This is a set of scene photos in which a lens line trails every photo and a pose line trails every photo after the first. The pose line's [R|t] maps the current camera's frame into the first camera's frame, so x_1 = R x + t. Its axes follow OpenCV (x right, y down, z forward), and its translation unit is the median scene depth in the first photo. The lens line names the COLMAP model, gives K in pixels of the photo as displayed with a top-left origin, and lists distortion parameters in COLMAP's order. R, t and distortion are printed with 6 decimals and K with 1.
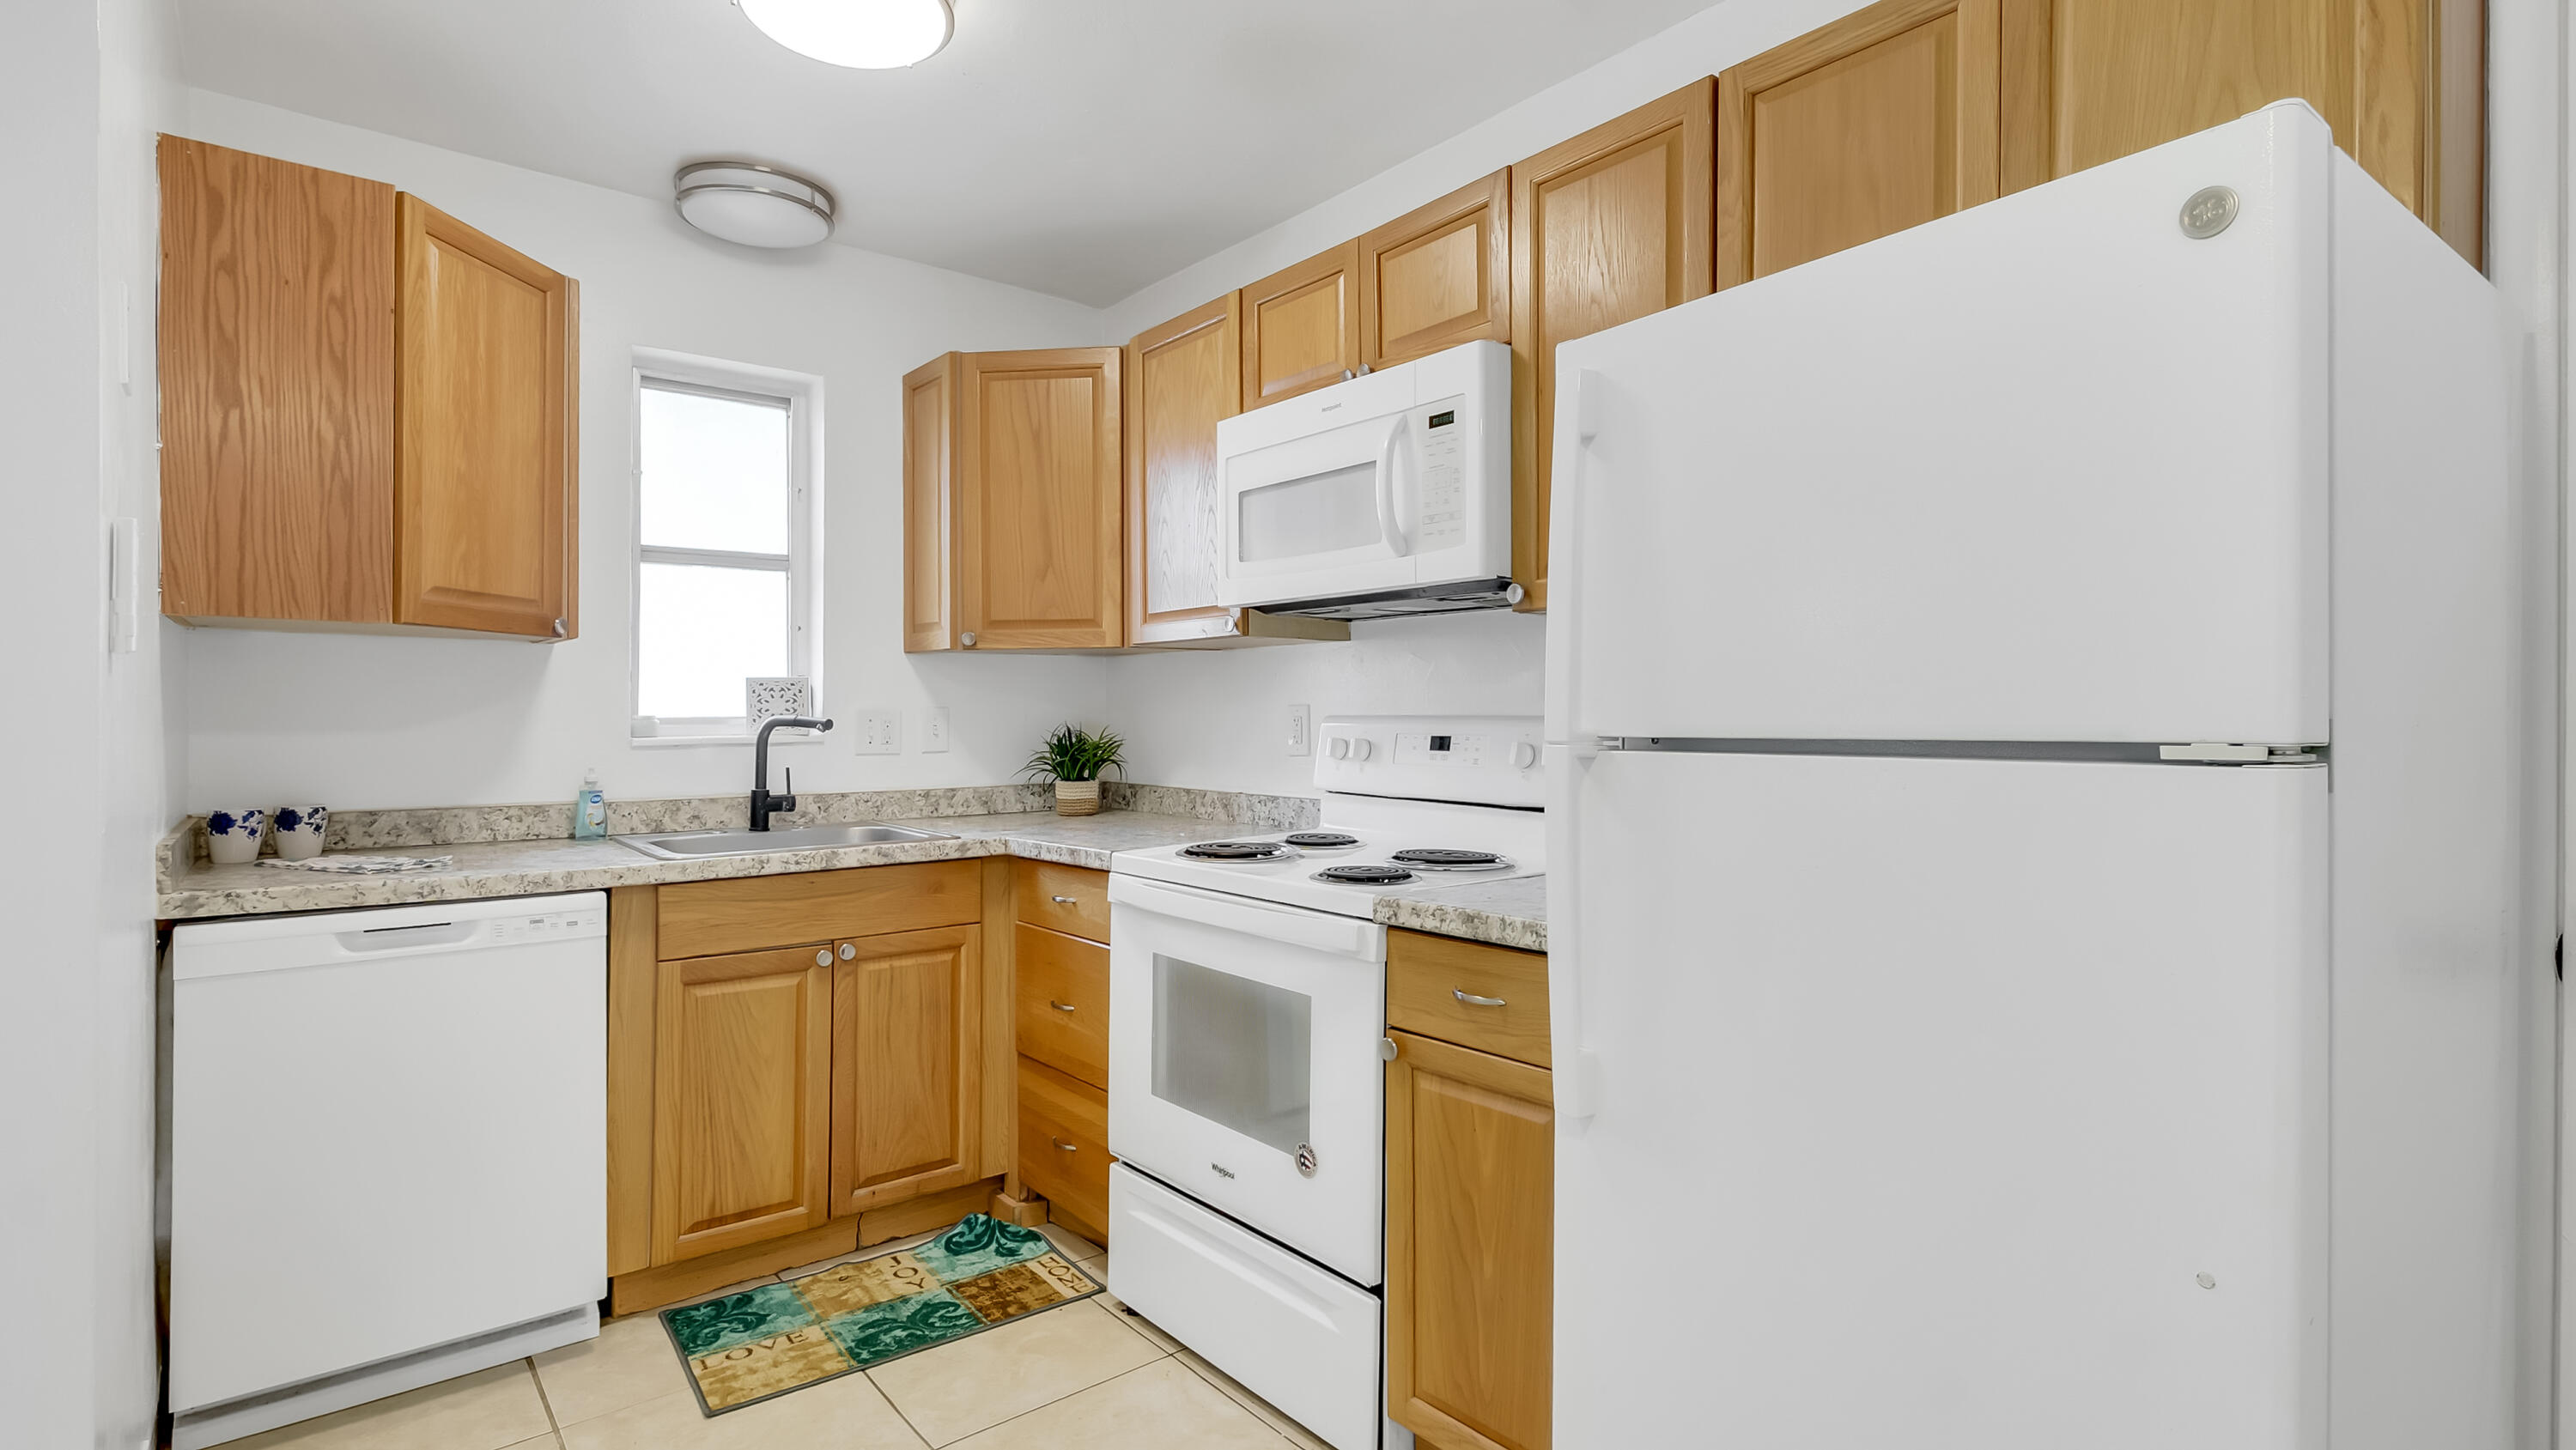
lens RADIAL K [[1228.2, 0, 1292.2], [0, 1228.2, 721.4], [0, 0, 1]] dist [-0.006677, 0.000712]
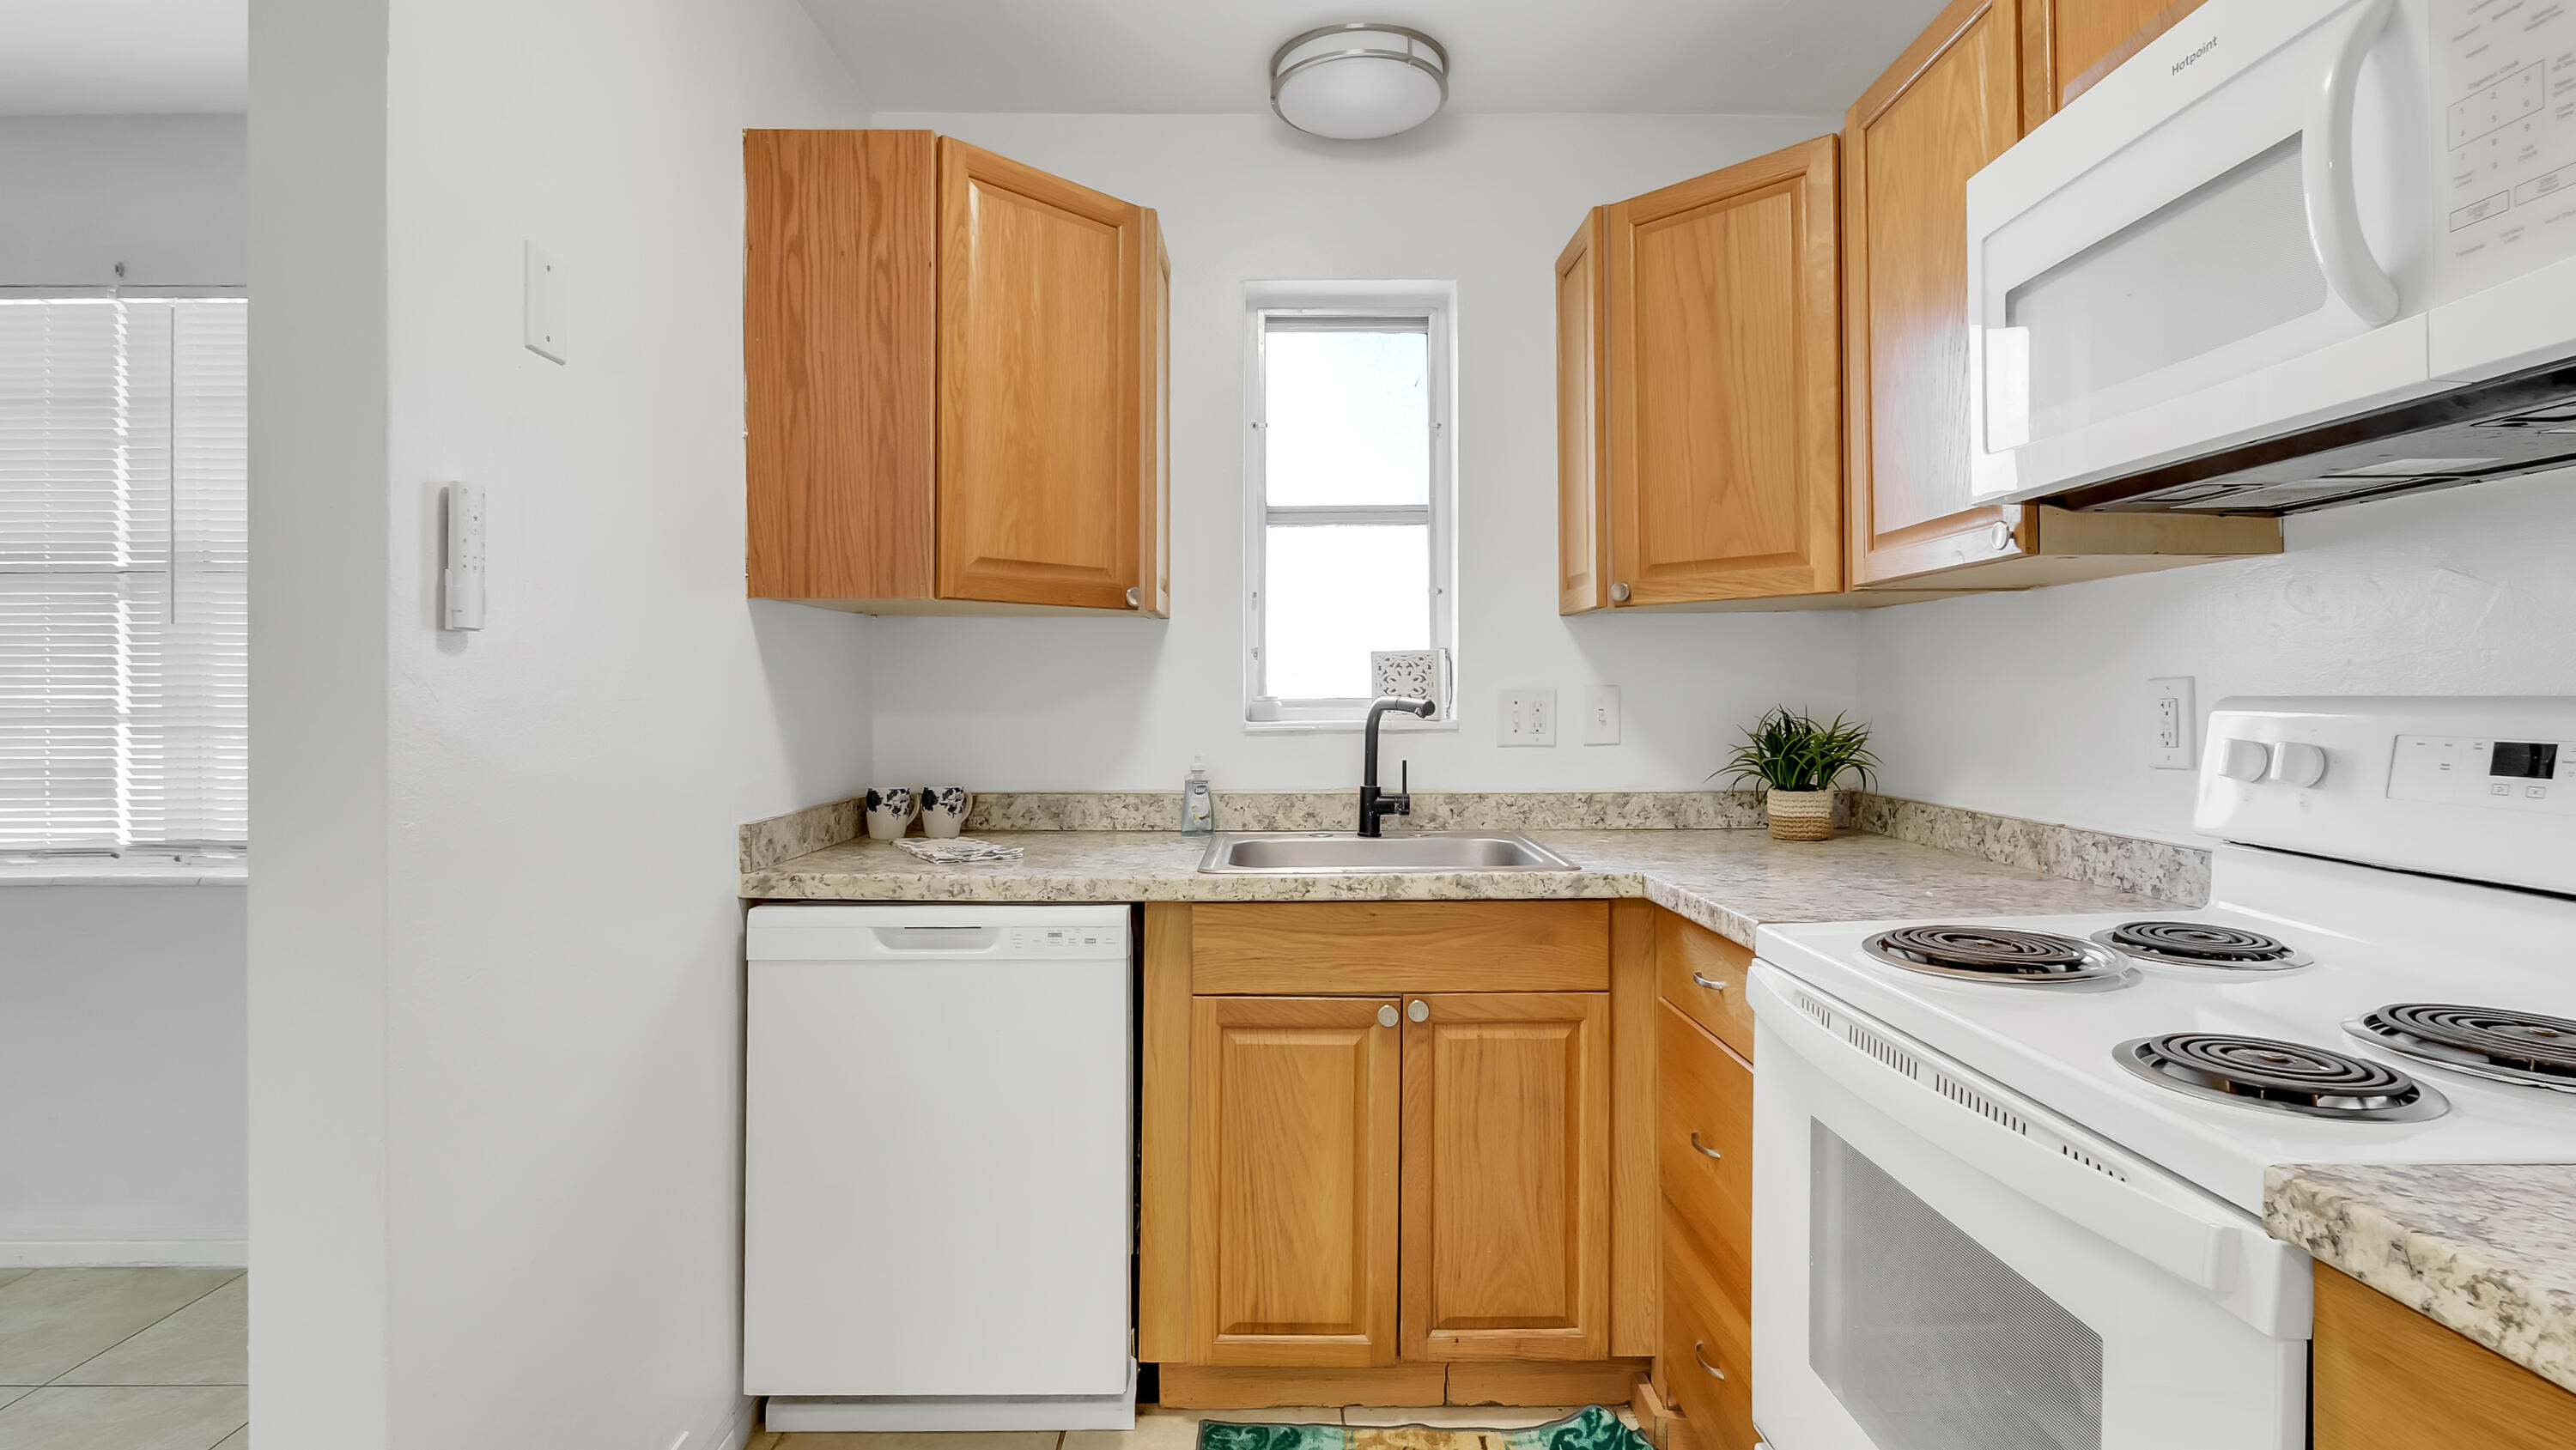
lens RADIAL K [[1228.2, 0, 1279.2], [0, 1228.2, 690.6], [0, 0, 1]] dist [-0.006677, 0.000712]
pose [[0.774253, -0.003939, -0.632864, 0.048674], [-0.000837, 0.999973, -0.007248, -0.003285], [0.632876, 0.006141, 0.774229, 0.353445]]
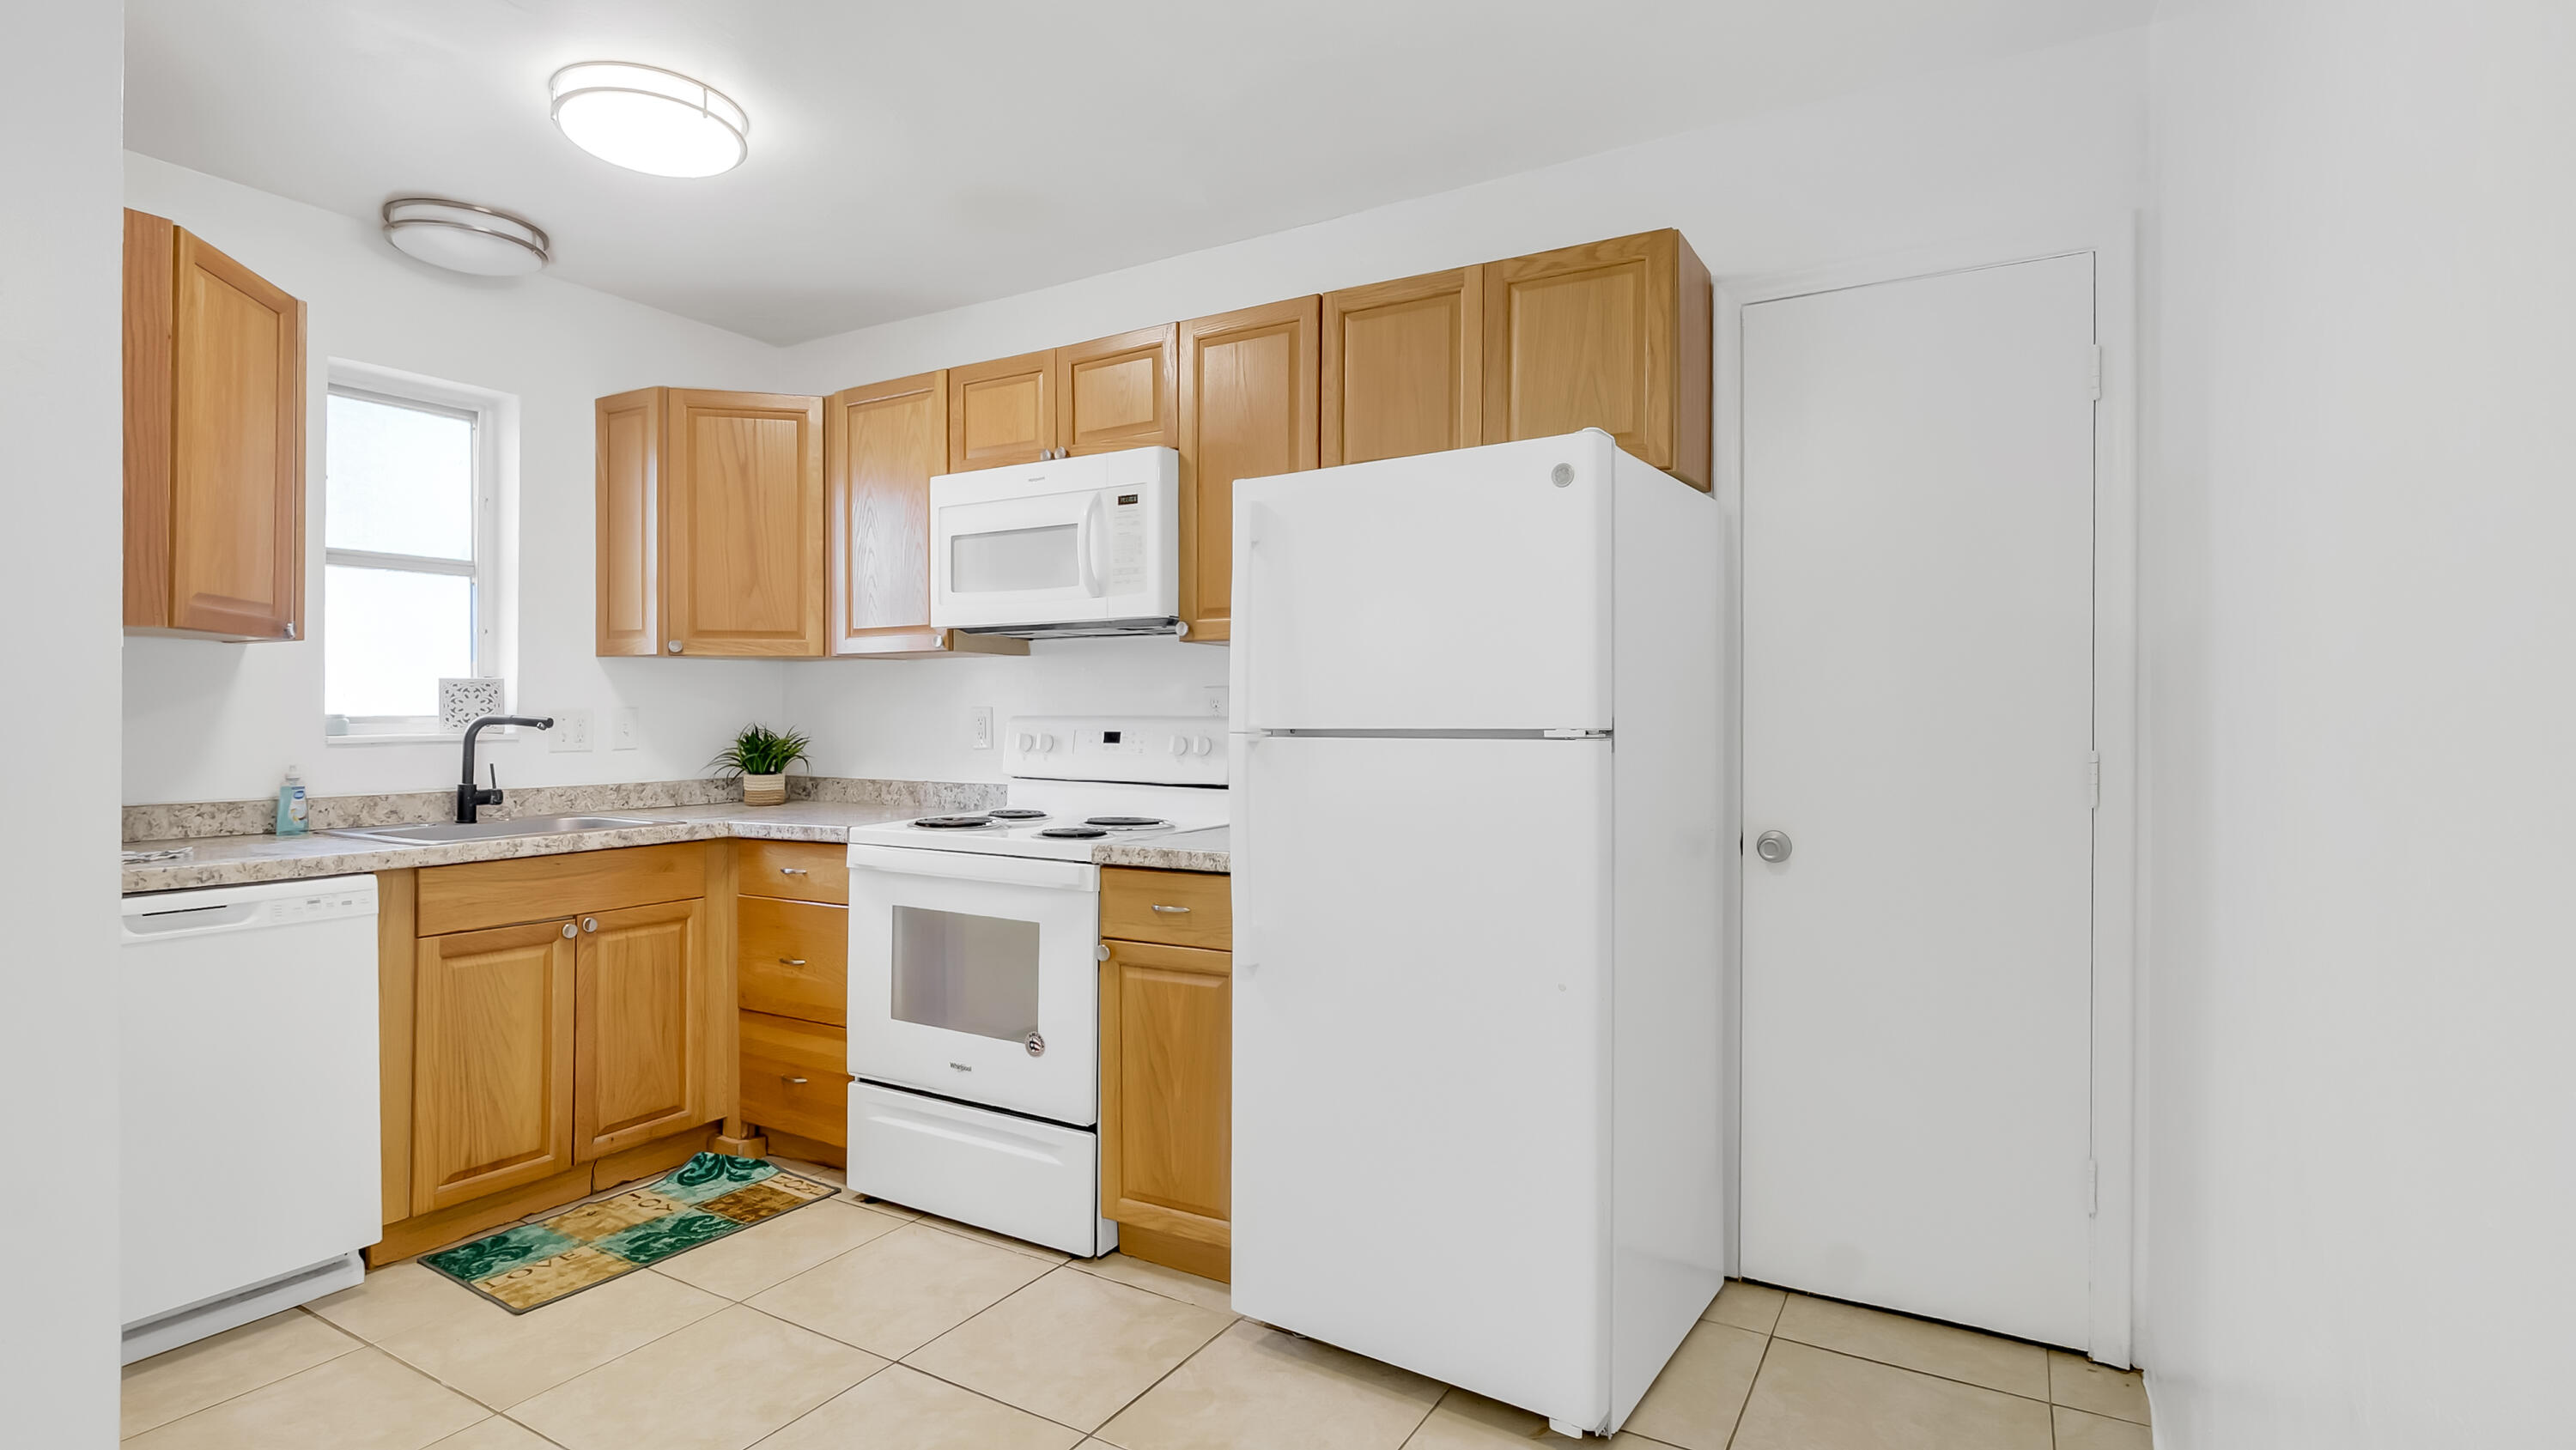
lens RADIAL K [[1228.2, 0, 1295.9], [0, 1228.2, 718.5], [0, 0, 1]] dist [-0.006677, 0.000712]
pose [[0.937256, 0.000694, 0.348642, -0.143827], [0.000500, 0.999994, -0.003333, 0.002299], [-0.348642, 0.003298, 0.937250, -0.278469]]
